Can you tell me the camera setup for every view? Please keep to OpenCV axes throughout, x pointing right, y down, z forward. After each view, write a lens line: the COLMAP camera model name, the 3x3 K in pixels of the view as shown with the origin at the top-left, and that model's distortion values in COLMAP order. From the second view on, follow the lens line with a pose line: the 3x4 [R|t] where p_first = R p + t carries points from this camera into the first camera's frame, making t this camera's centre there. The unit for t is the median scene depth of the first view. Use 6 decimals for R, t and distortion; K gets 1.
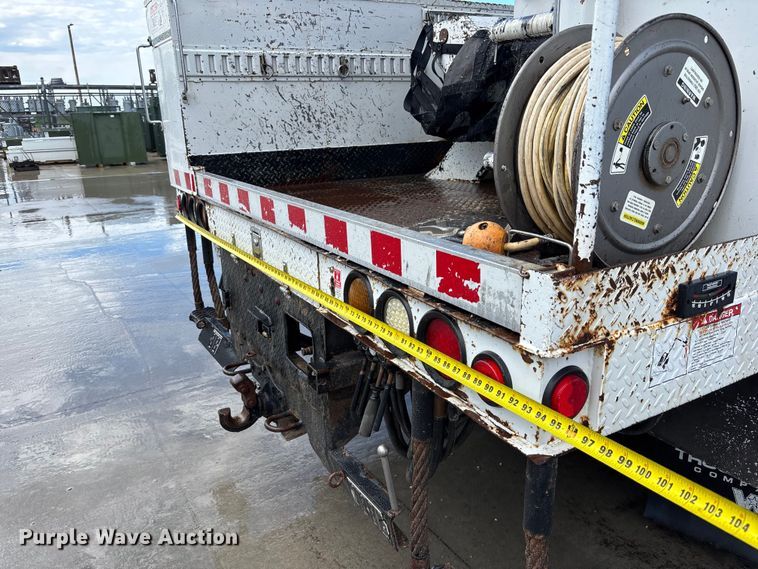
lens RADIAL K [[576.7, 0, 377.2], [0, 576.7, 285.7], [0, 0, 1]] dist [0.029626, -0.009106]
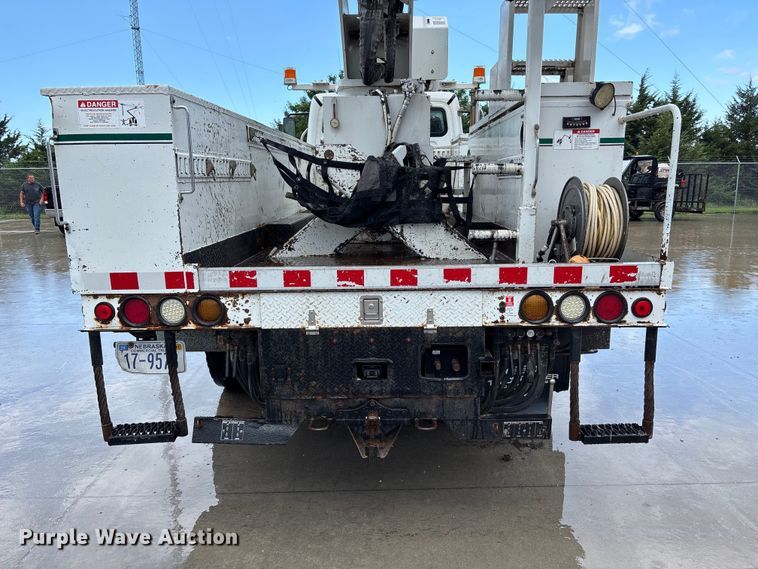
lens RADIAL K [[572.7, 0, 382.4], [0, 572.7, 290.1], [0, 0, 1]] dist [0.044927, -0.049050]
pose [[0.513253, -0.144335, 0.846013, -2.028901], [0.246990, 0.968895, 0.015457, -0.195305], [-0.821929, 0.201023, 0.532938, 0.414477]]
